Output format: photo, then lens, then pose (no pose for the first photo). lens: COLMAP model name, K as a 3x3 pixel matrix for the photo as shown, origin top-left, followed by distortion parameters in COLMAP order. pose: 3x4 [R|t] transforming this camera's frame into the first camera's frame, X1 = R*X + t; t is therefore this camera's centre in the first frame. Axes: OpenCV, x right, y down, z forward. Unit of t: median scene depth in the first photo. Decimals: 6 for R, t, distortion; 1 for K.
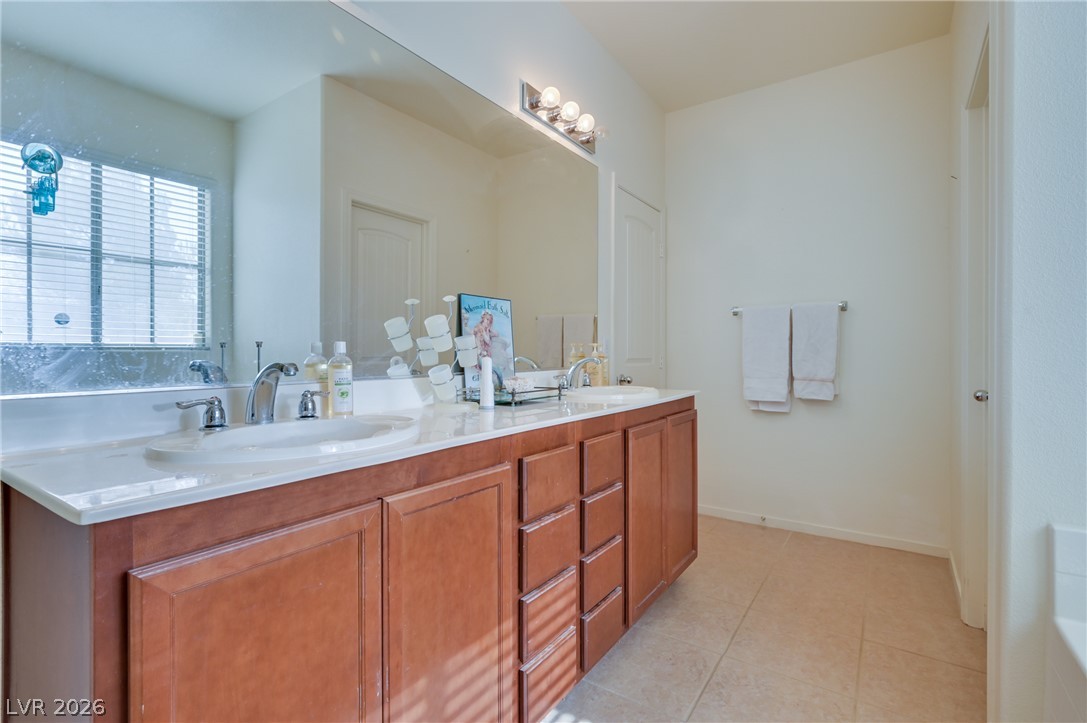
lens RADIAL K [[509.8, 0, 569.3], [0, 509.8, 355.8], [0, 0, 1]] dist [0.001028, 0.000254]
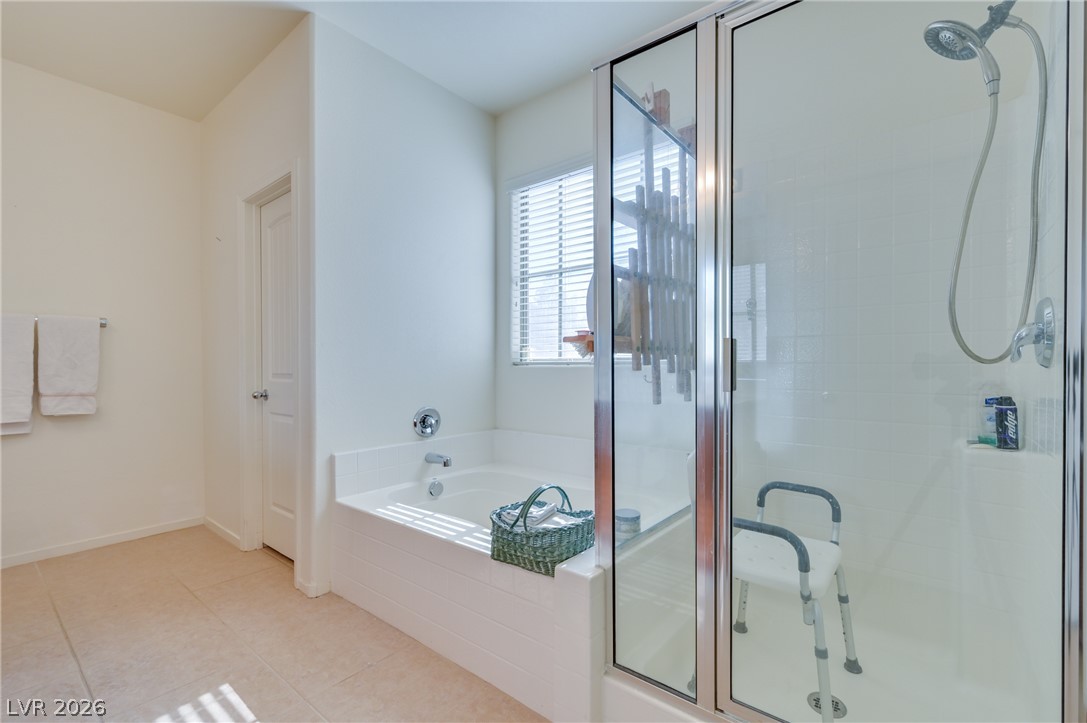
lens RADIAL K [[473.7, 0, 544.8], [0, 473.7, 366.2], [0, 0, 1]] dist [-0.000368, 0.000014]
pose [[0.102203, 0.003629, 0.994757, -0.342887], [0.007202, 0.999964, -0.004388, 0.002075], [-0.994738, 0.007612, 0.102173, -0.002719]]
